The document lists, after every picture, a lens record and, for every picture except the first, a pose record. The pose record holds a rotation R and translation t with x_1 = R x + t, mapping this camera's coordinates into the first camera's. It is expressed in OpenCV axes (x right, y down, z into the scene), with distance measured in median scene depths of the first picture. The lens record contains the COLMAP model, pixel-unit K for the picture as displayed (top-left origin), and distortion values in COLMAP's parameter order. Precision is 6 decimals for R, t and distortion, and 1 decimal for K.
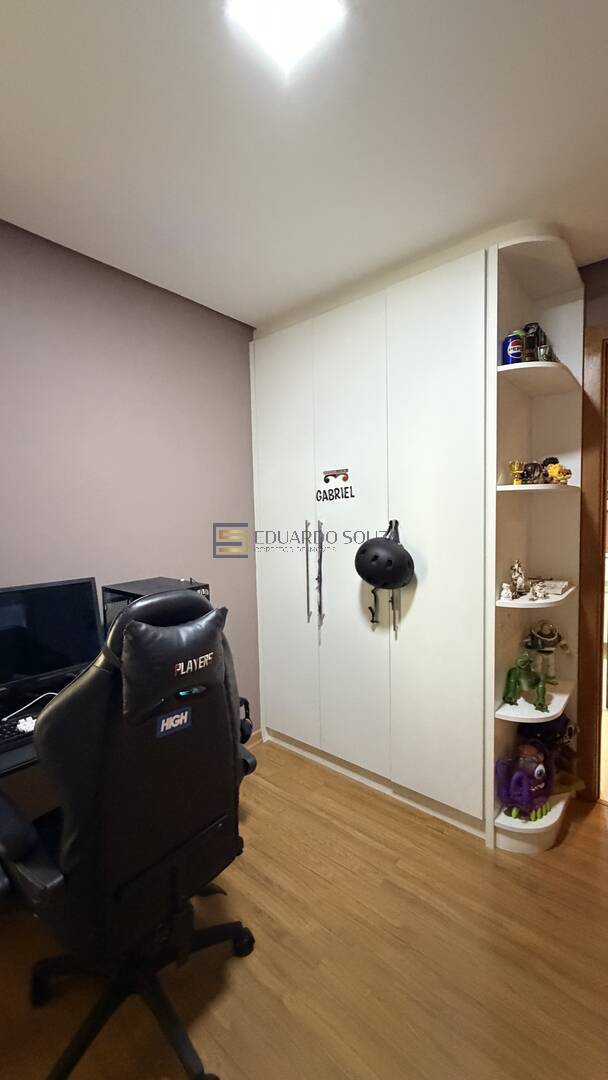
lens RADIAL K [[428.7, 0, 303.1], [0, 428.7, 538.5], [0, 0, 1]] dist [-0.003337, 0.000552]
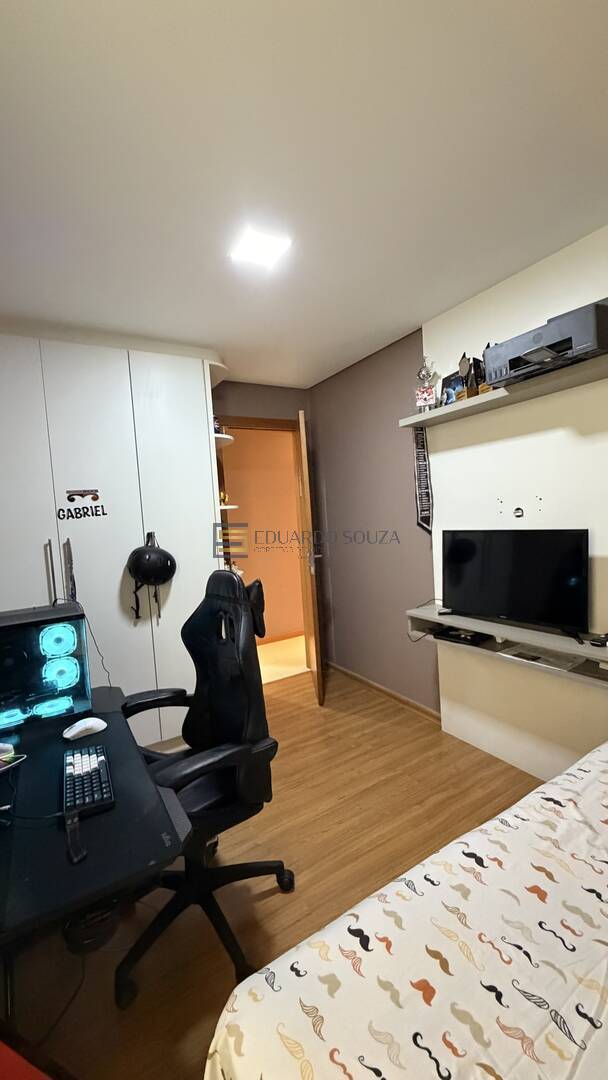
lens RADIAL K [[428.7, 0, 300.4], [0, 428.7, 538.7], [0, 0, 1]] dist [-0.003337, 0.000552]
pose [[0.326780, -0.051059, 0.943720, -0.769760], [0.113089, 0.993478, 0.014592, 0.007320], [-0.938310, 0.101956, 0.330423, 0.145798]]
